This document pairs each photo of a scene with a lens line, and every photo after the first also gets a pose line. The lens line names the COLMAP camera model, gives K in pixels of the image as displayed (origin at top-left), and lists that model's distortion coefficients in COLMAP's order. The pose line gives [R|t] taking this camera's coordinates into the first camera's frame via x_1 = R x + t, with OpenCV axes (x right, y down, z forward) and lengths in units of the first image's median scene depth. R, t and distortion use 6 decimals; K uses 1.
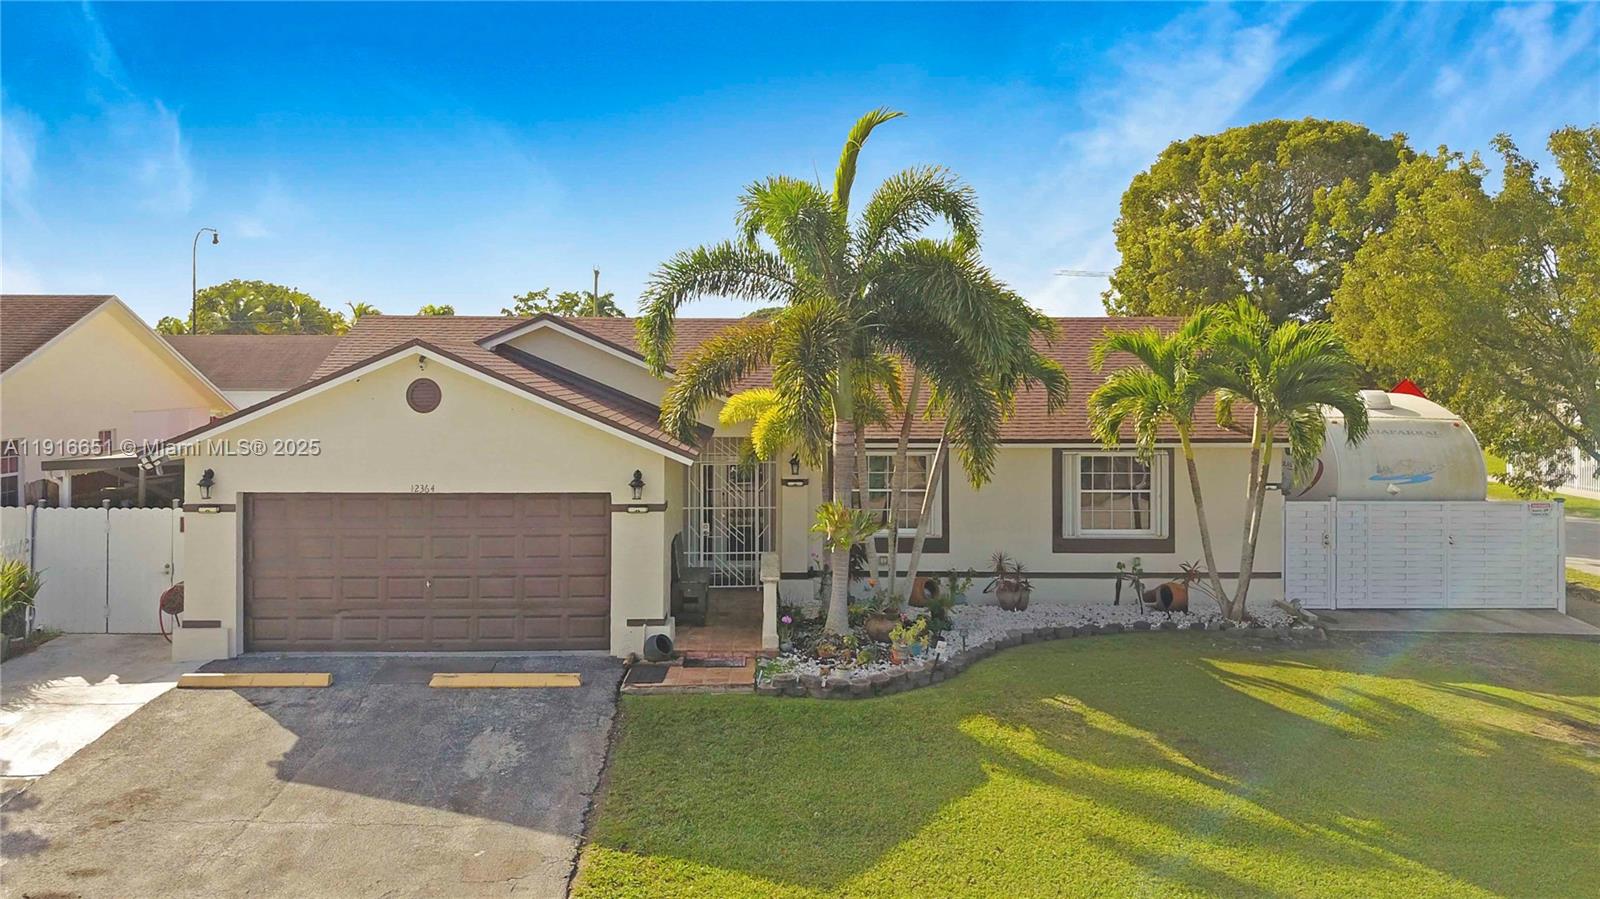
lens RADIAL K [[1190.5, 0, 767.1], [0, 1190.5, 430.8], [0, 0, 1]] dist [0.041473, -0.032787]
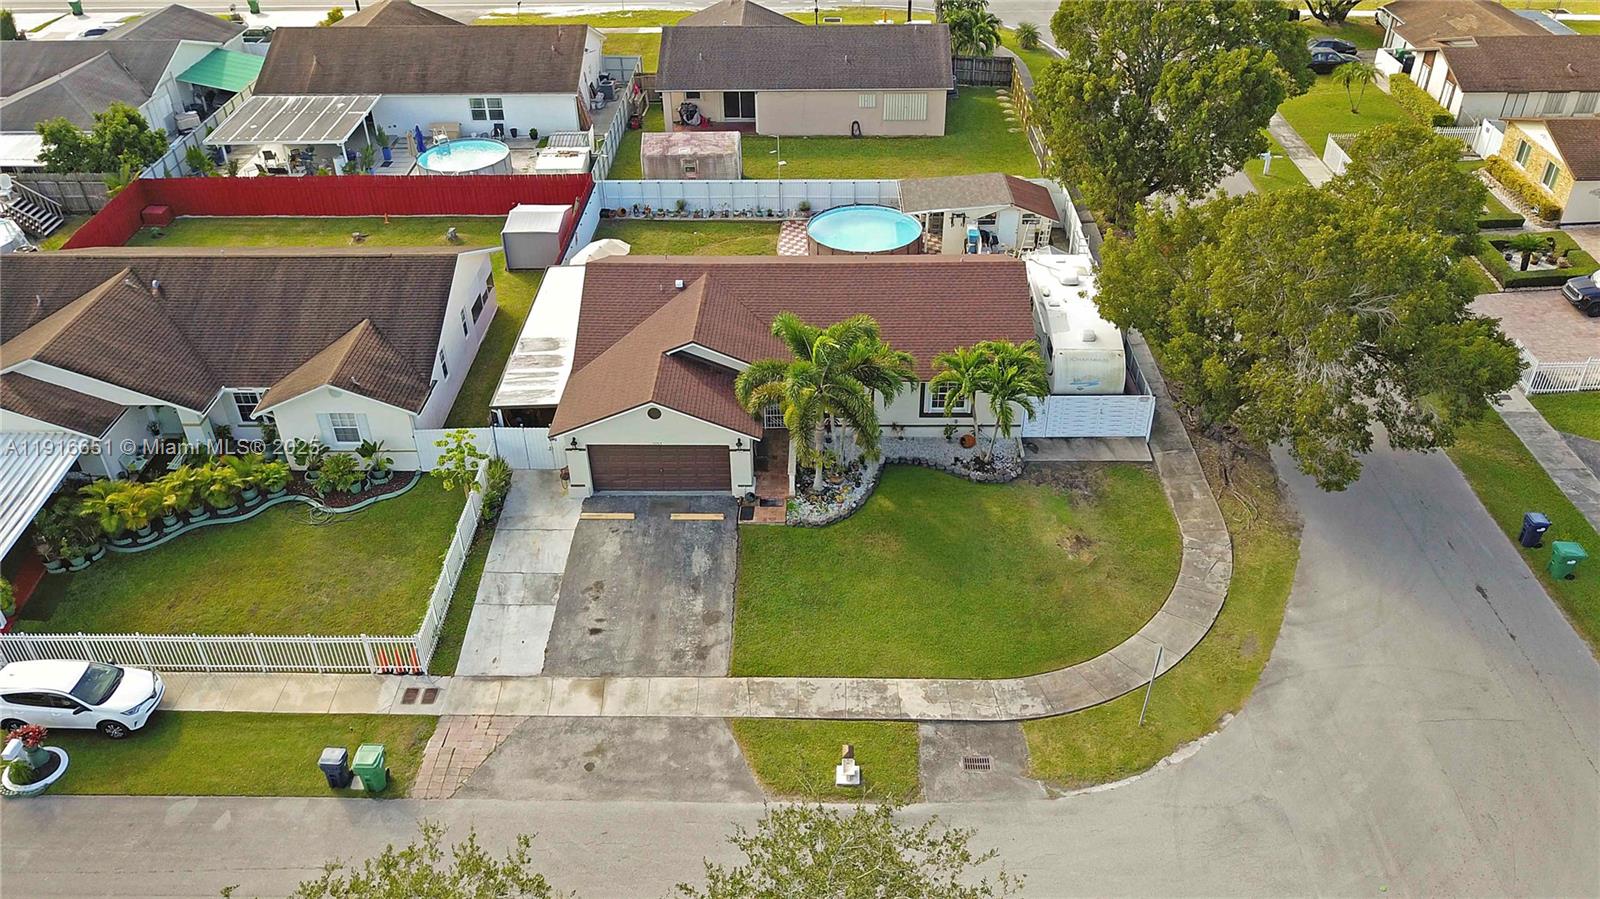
lens RADIAL K [[1190.5, 0, 789.9], [0, 1190.5, 442.9], [0, 0, 1]] dist [0.041473, -0.032787]
pose [[0.999148, 0.002045, -0.041223, 0.105828], [0.020886, 0.836394, 0.547731, -1.349874], [0.035599, -0.548125, 0.835638, -1.139712]]
